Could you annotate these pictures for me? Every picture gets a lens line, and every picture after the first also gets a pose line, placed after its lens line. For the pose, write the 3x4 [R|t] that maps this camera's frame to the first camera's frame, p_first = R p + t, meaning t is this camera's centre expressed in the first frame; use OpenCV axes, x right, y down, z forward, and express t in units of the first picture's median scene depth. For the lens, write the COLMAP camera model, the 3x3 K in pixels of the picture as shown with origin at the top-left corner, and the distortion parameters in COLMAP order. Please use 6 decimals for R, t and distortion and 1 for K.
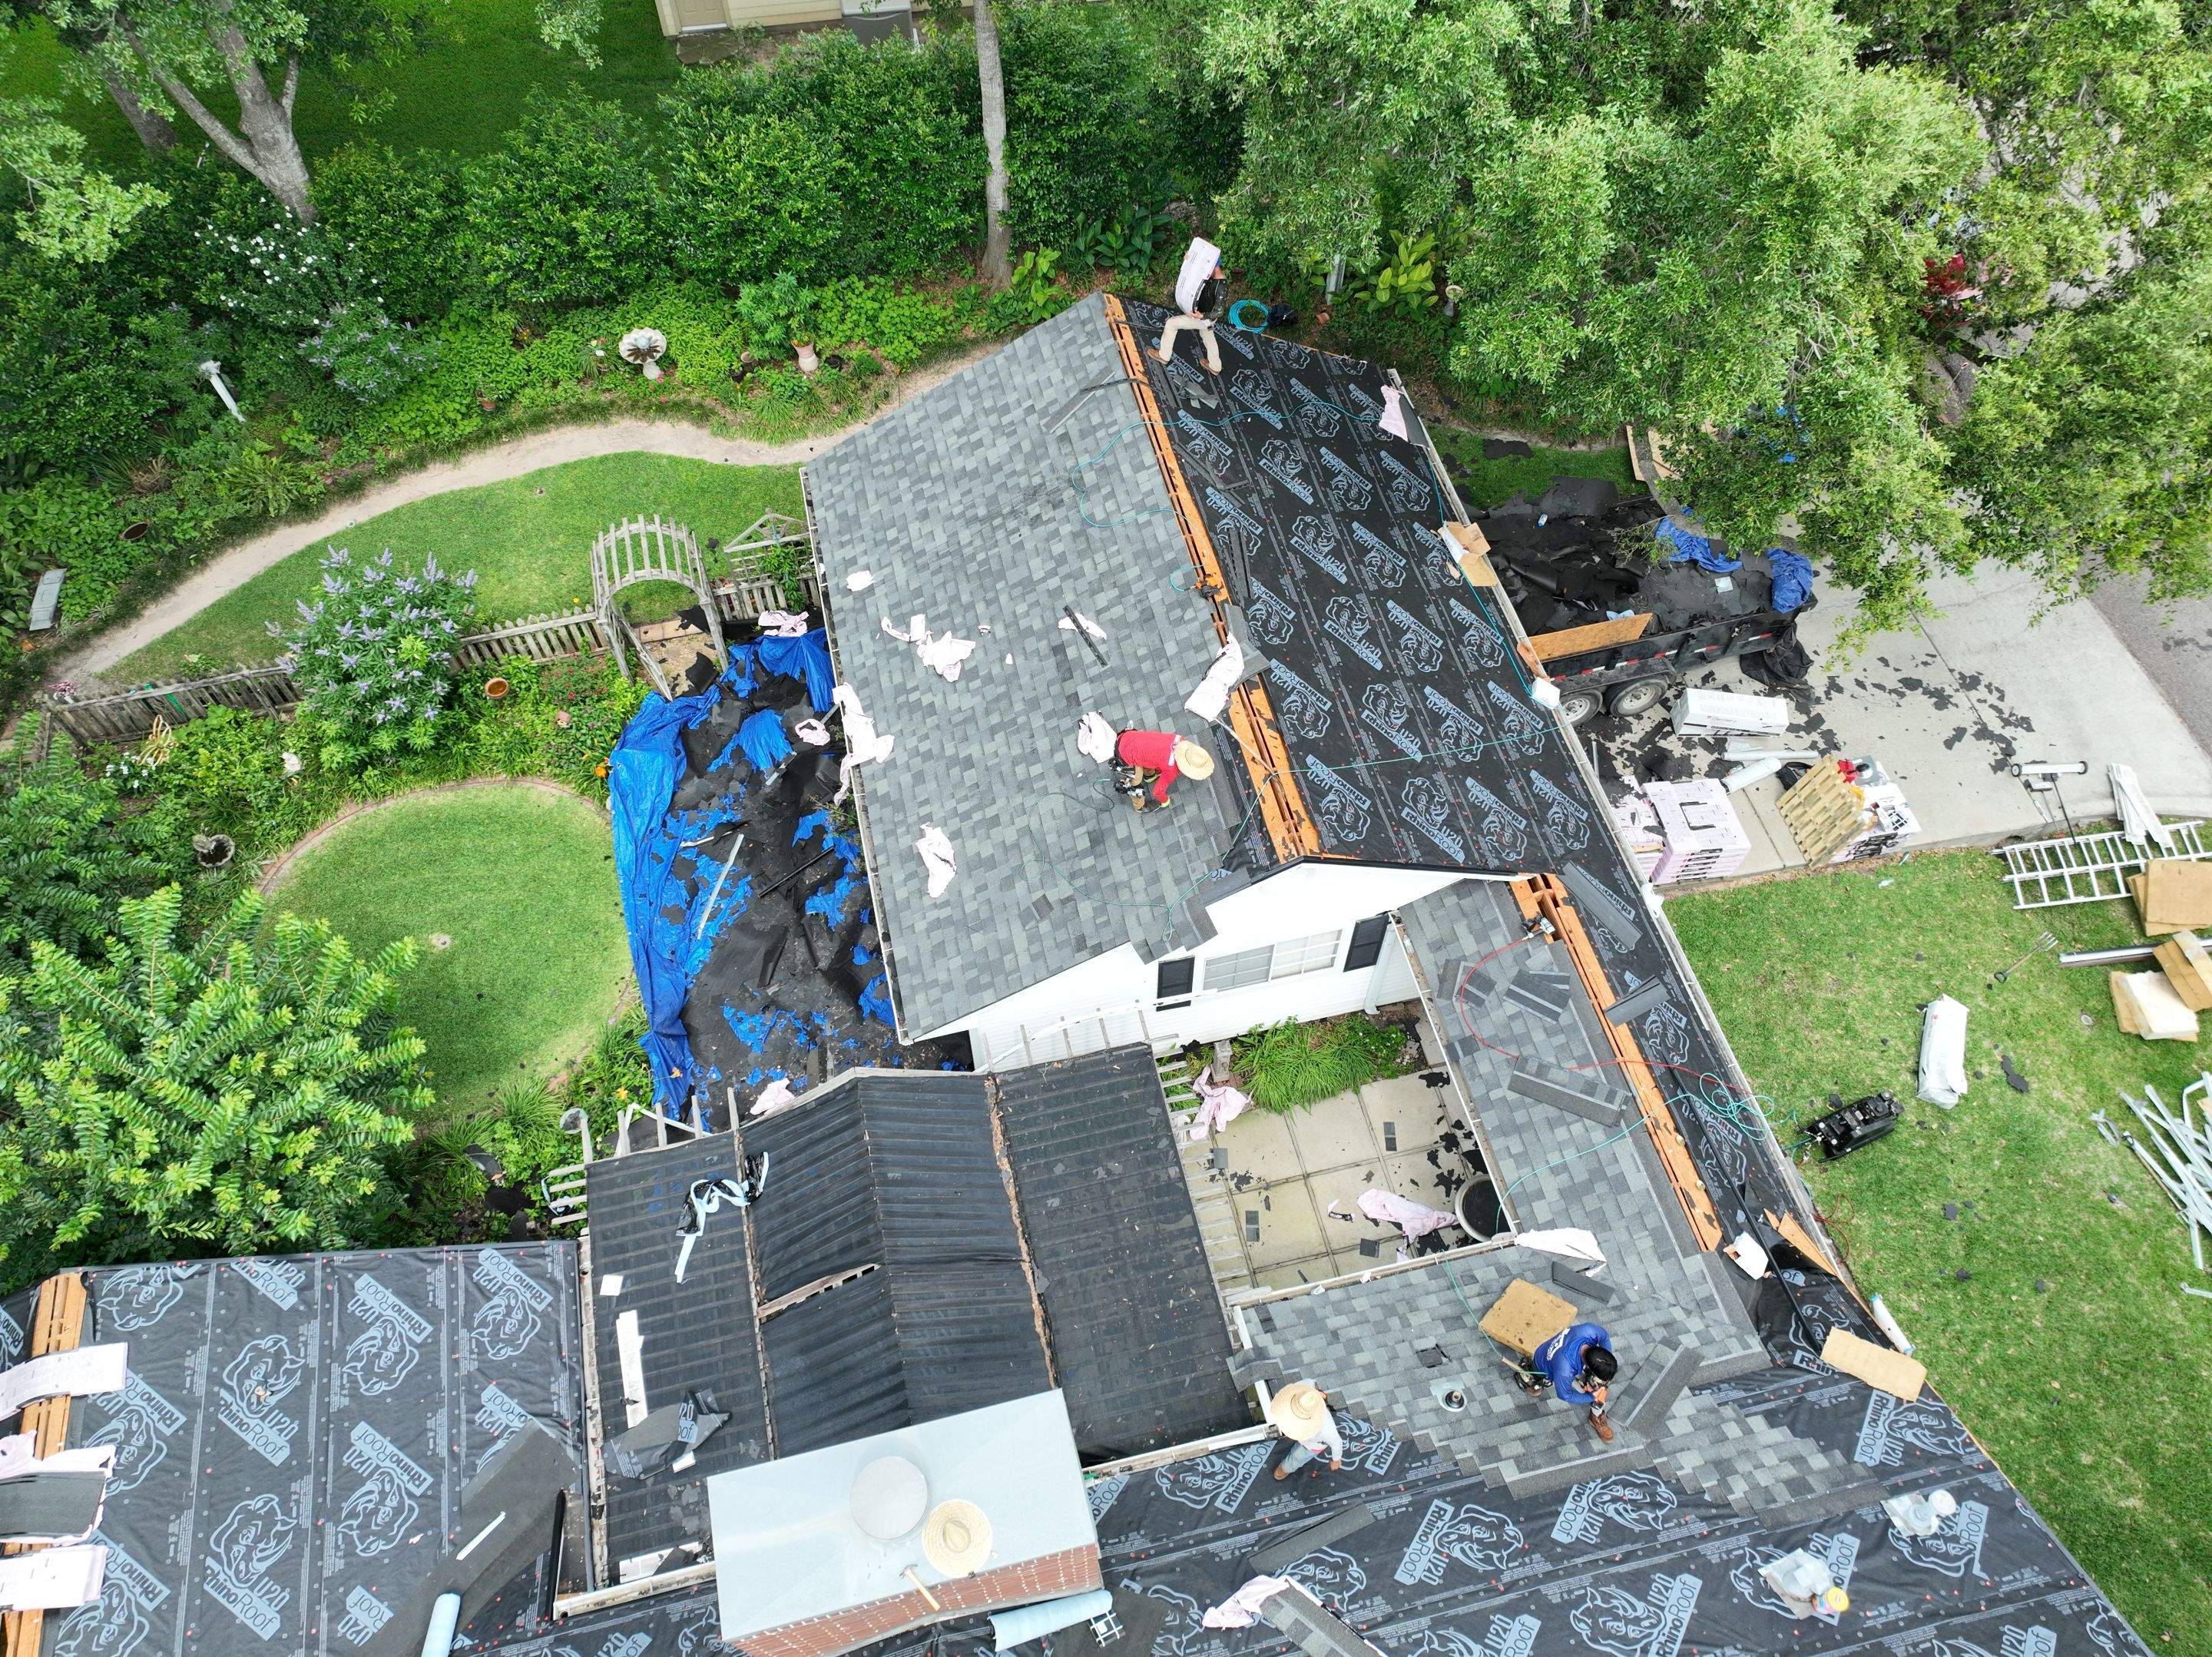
lens RADIAL K [[1554.1, 0, 1103.3], [0, 1554.1, 828.8], [0, 0, 1]] dist [-0.004005, 0.019614]
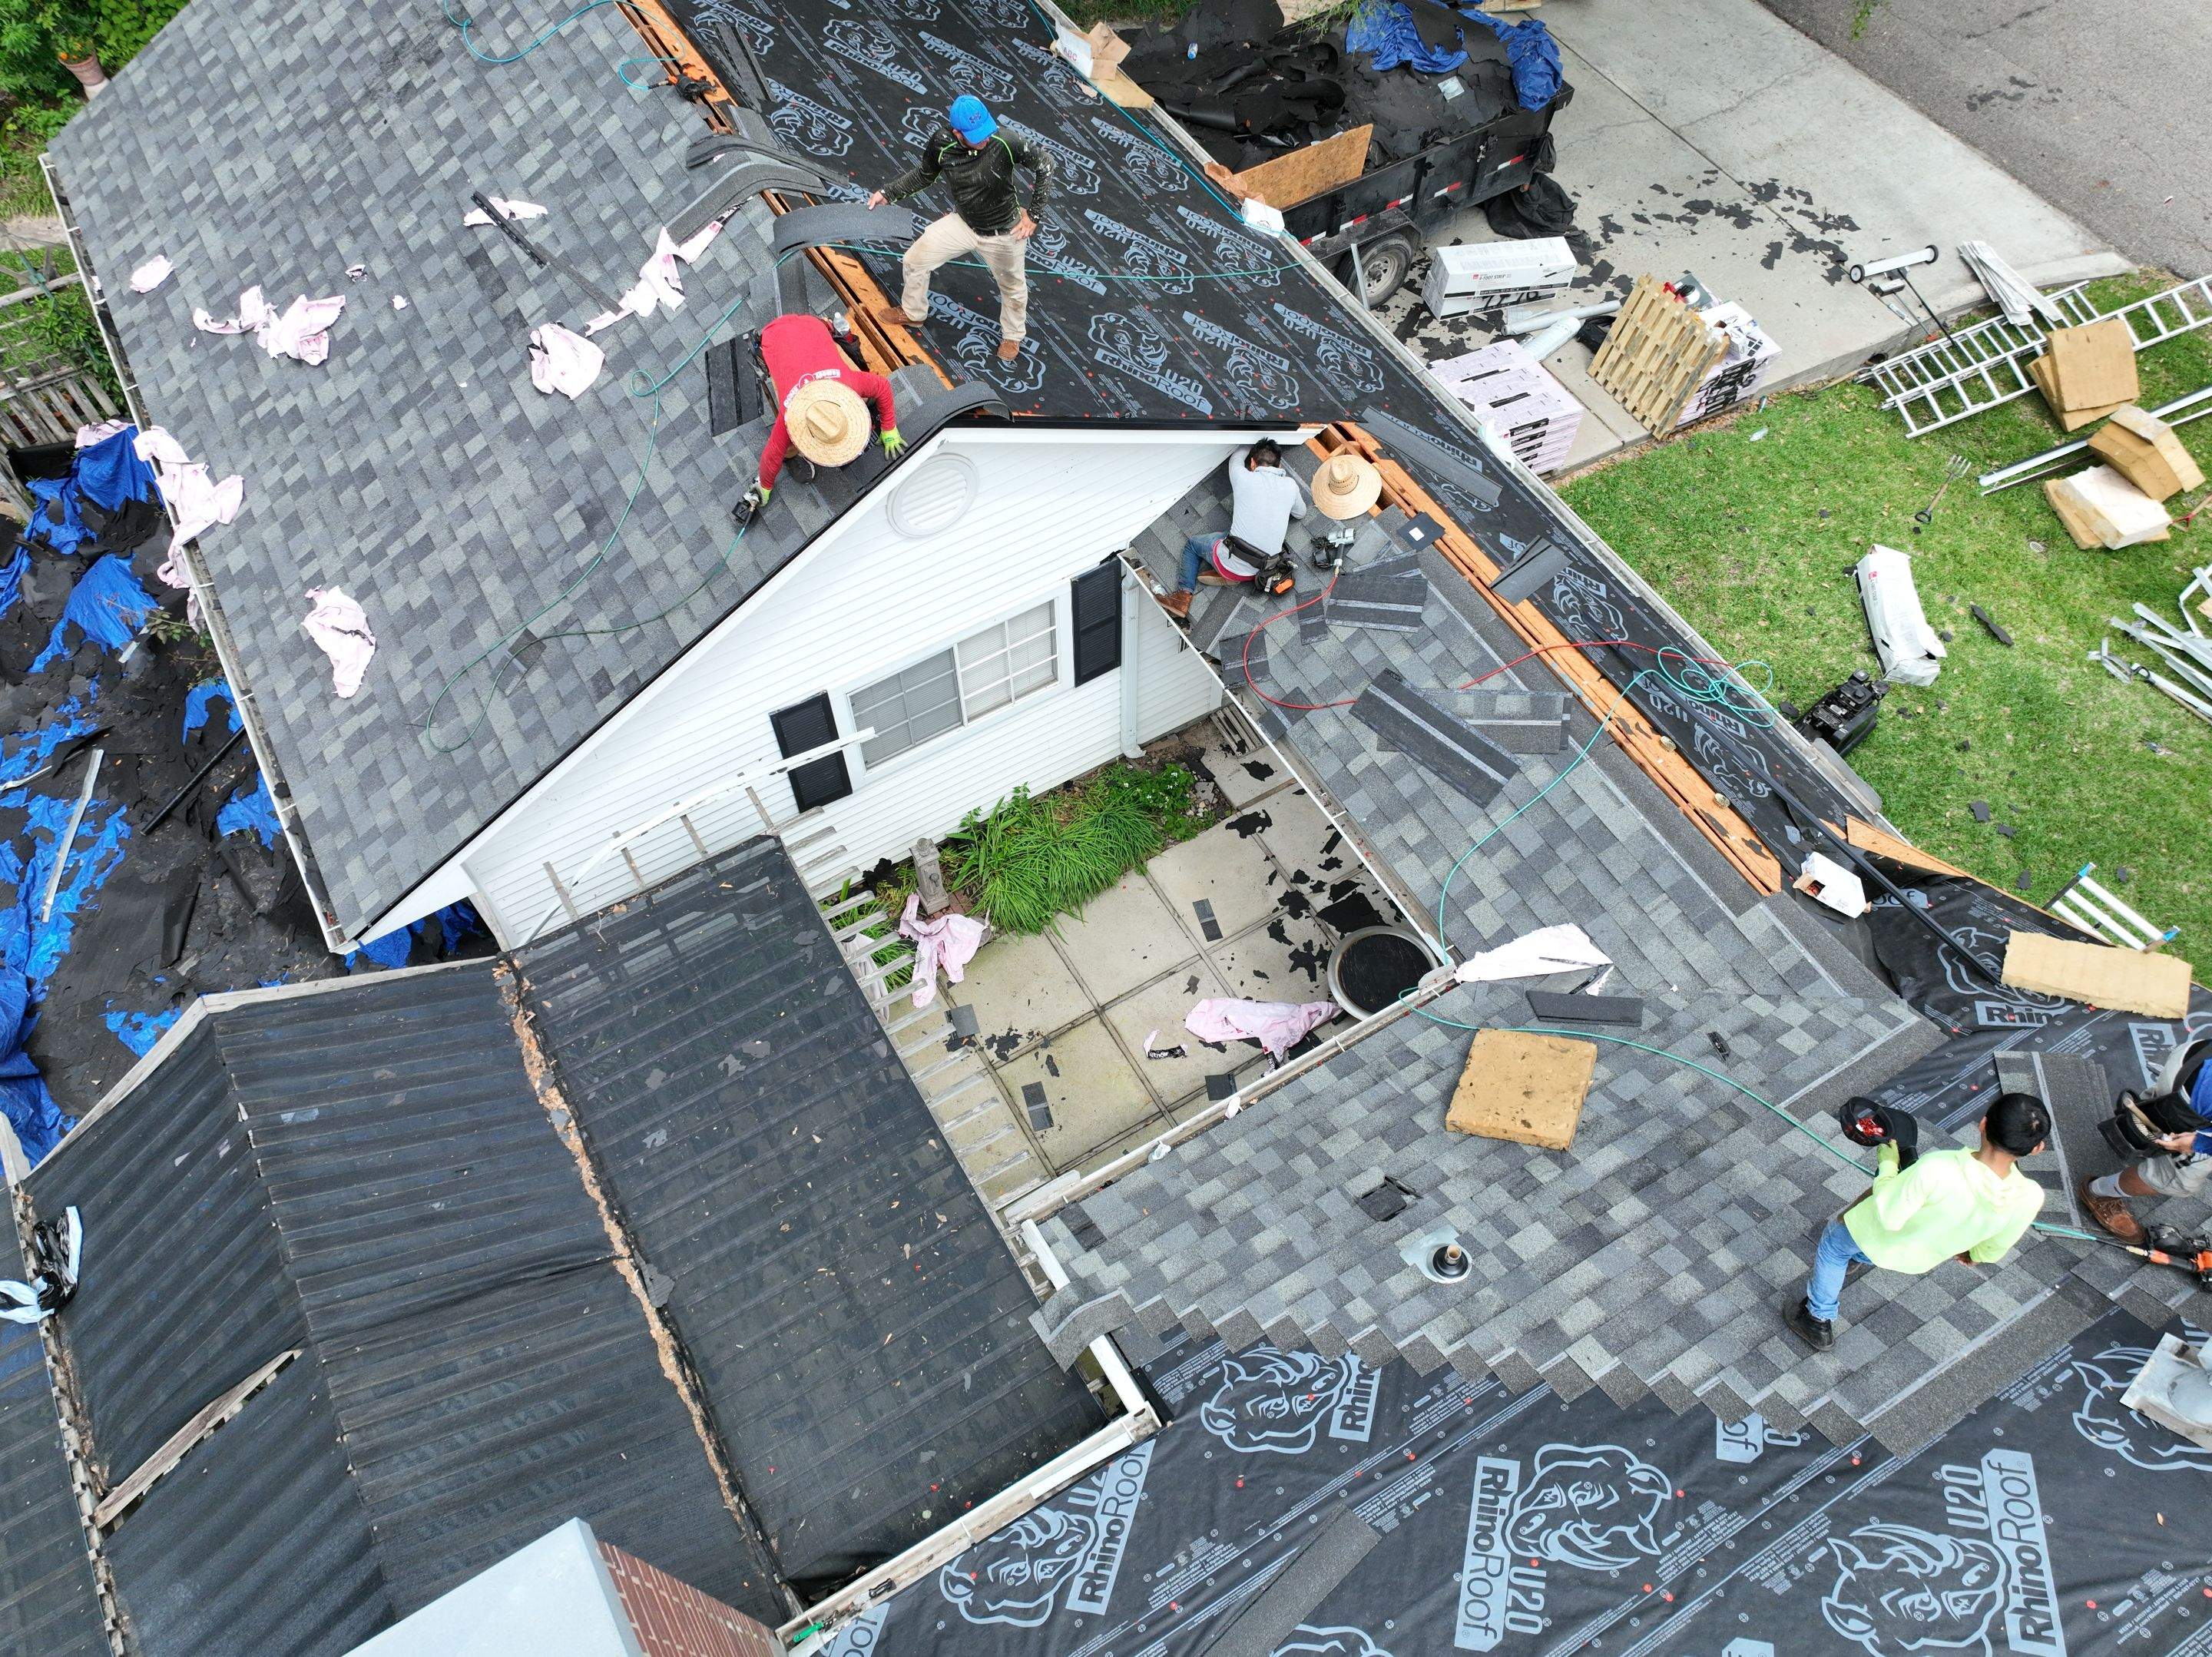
lens RADIAL K [[1554.1, 0, 1103.3], [0, 1554.1, 828.8], [0, 0, 1]] dist [-0.004005, 0.019614]
pose [[0.954115, -0.251712, 0.162190, 0.047712], [0.250298, 0.967721, 0.029430, 0.135537], [-0.164362, 0.012516, 0.986321, 0.374100]]
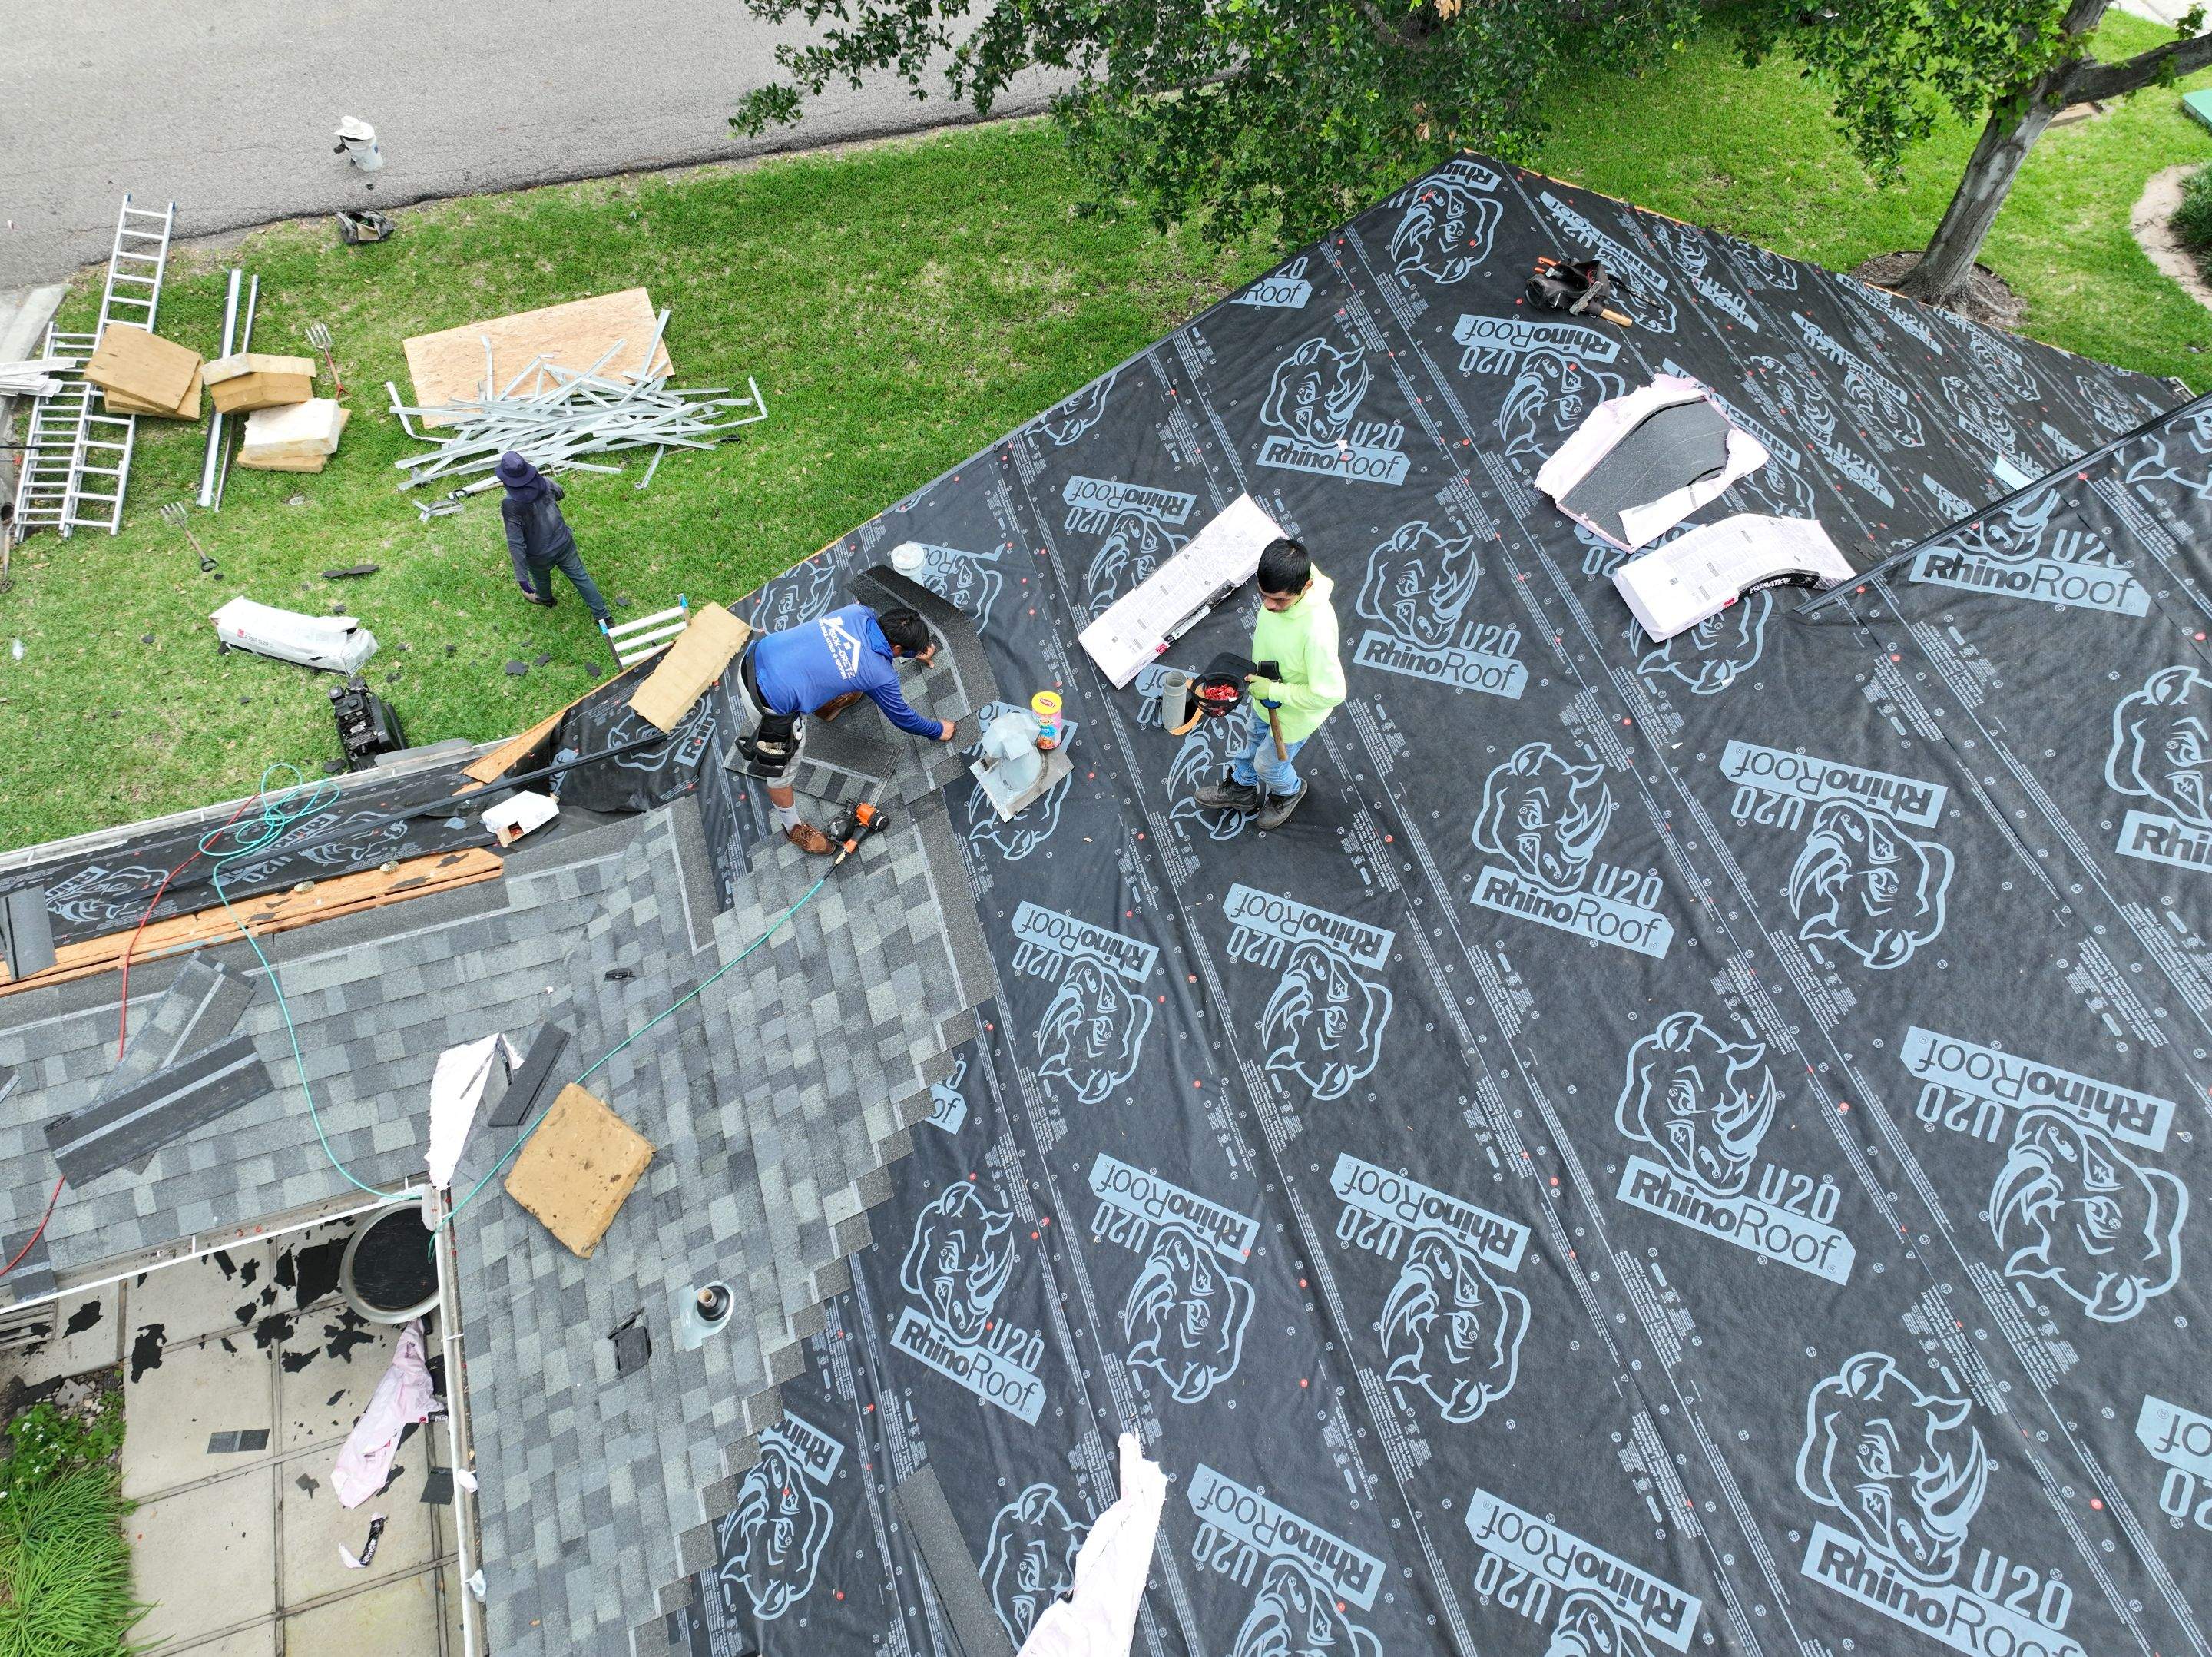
lens RADIAL K [[1554.1, 0, 1103.3], [0, 1554.1, 828.8], [0, 0, 1]] dist [-0.004005, 0.019614]
pose [[-0.069501, -0.837789, 0.541553, 0.049218], [0.836603, 0.246749, 0.489091, 0.136653], [-0.543383, 0.487057, 0.683747, 0.370032]]
